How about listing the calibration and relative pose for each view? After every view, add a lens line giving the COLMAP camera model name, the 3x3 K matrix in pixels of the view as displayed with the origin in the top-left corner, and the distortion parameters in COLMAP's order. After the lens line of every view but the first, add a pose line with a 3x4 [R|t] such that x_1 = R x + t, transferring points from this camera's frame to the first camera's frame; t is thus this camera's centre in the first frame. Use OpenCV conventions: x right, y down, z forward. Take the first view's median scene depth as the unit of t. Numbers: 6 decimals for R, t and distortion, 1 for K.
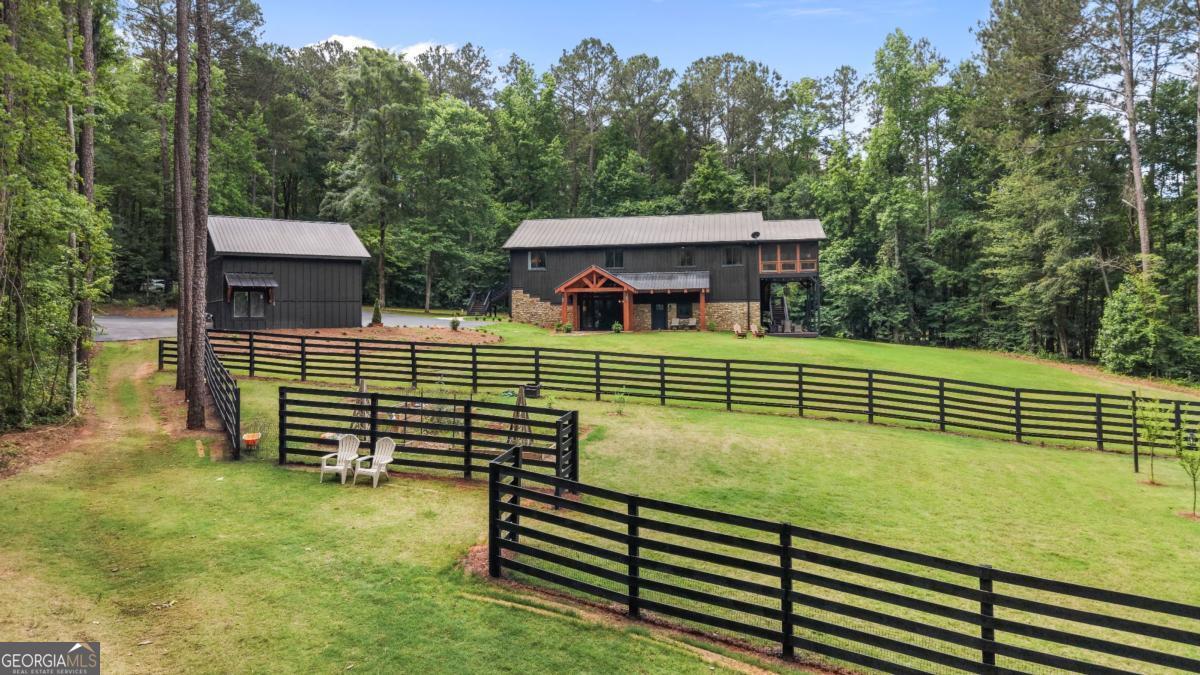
lens RADIAL K [[810.7, 0, 600.0], [0, 810.7, 337.5], [0, 0, 1]] dist [0.108458, -0.000431]
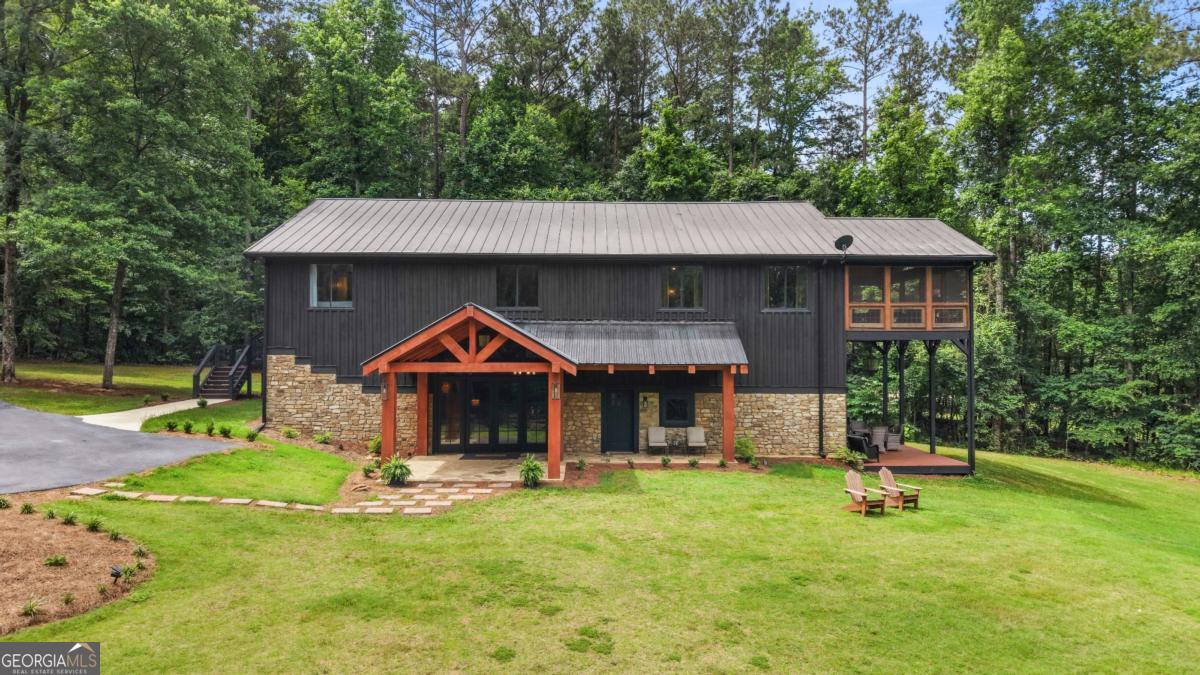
lens RADIAL K [[798.7, 0, 600.0], [0, 798.7, 337.5], [0, 0, 1]] dist [0.040298, -0.000386]
pose [[0.985935, 0.016467, 0.166319, -0.009280], [-0.011535, 0.999466, -0.030572, -0.058110], [-0.166733, 0.028224, 0.985598, 0.578158]]
